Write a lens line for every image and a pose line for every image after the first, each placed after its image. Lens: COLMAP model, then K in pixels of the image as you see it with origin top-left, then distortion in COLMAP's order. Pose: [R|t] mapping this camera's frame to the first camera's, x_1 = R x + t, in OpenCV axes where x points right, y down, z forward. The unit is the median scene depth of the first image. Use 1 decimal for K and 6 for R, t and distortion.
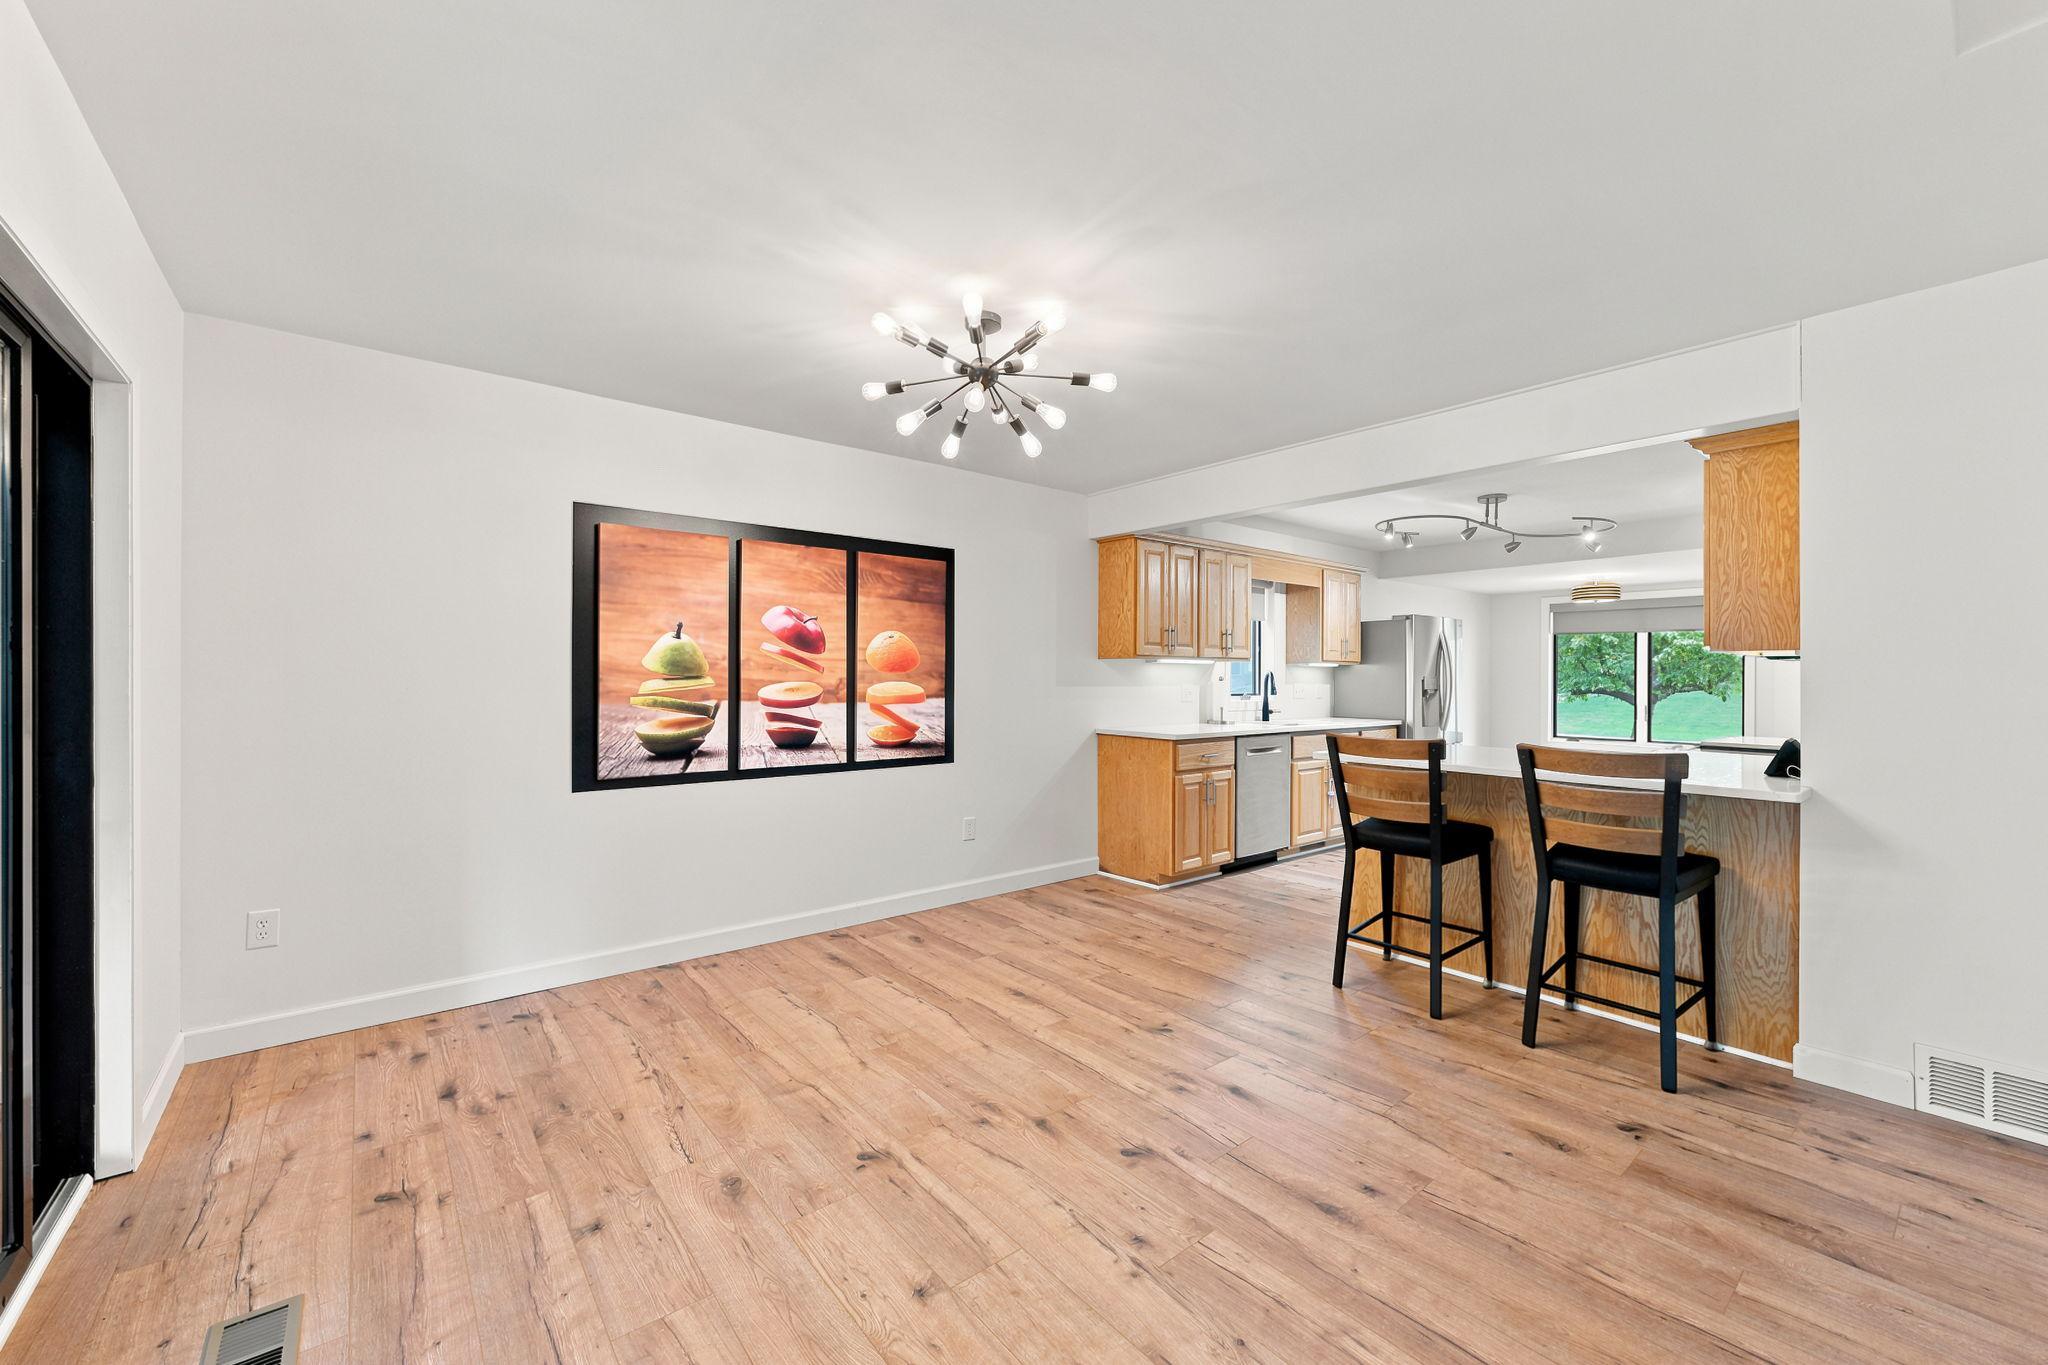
lens RADIAL K [[816.1, 0, 1015.1], [0, 816.1, 675.9], [0, 0, 1]] dist [0.000237, 0.000314]
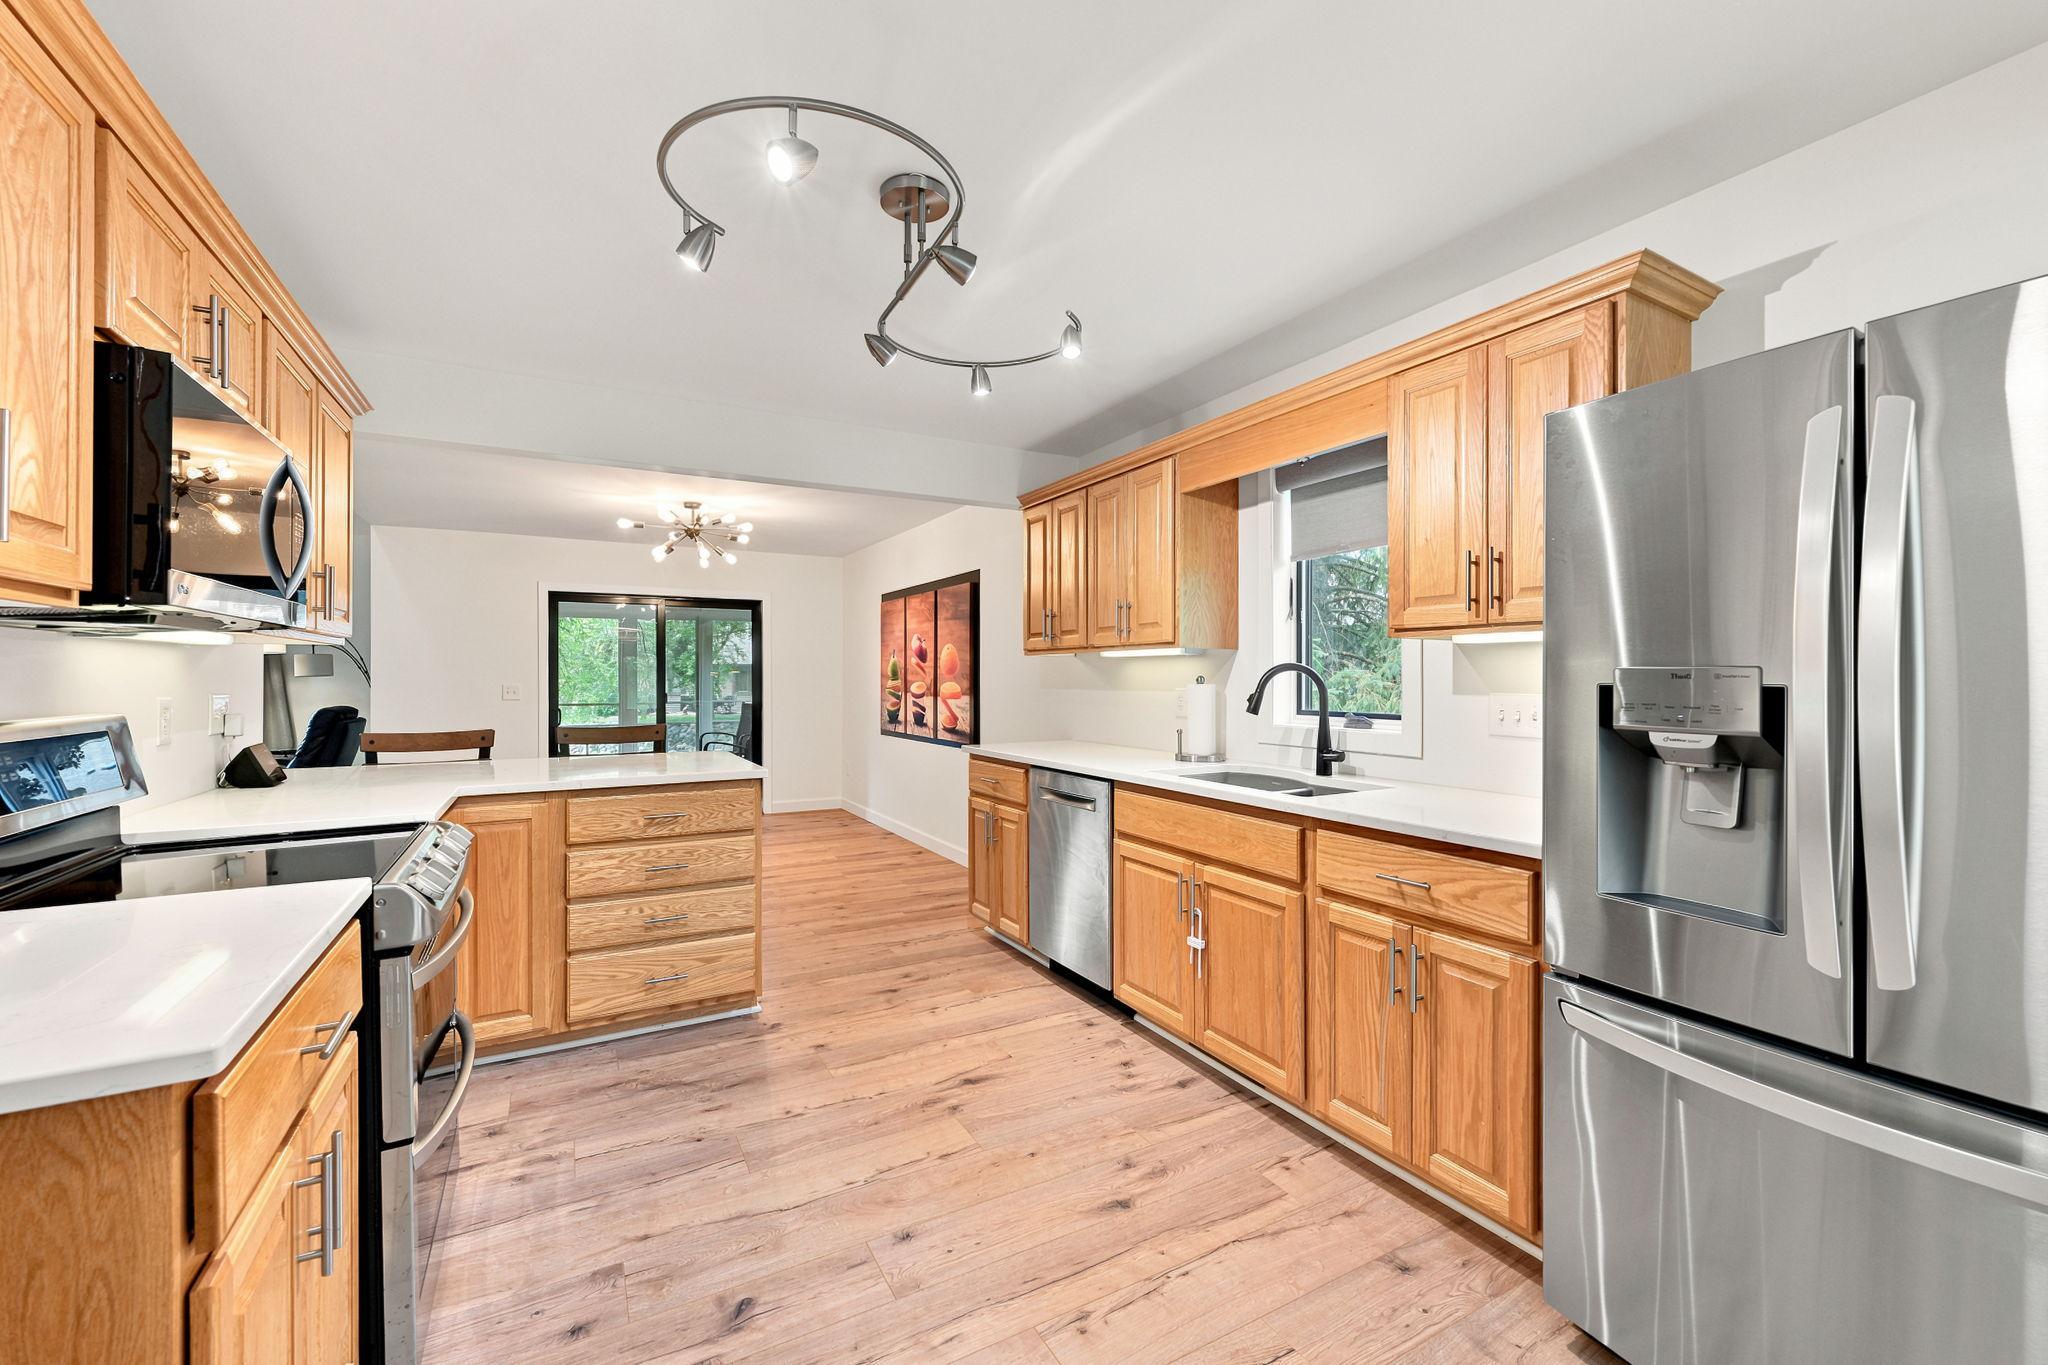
lens RADIAL K [[816.1, 0, 1013.2], [0, 816.1, 677.2], [0, 0, 1]] dist [0.000237, 0.000314]
pose [[-0.180347, -0.006096, -0.983584, 1.127819], [-0.001531, 0.999981, -0.005916, 0.006987], [0.983602, 0.000439, -0.180353, 1.330233]]
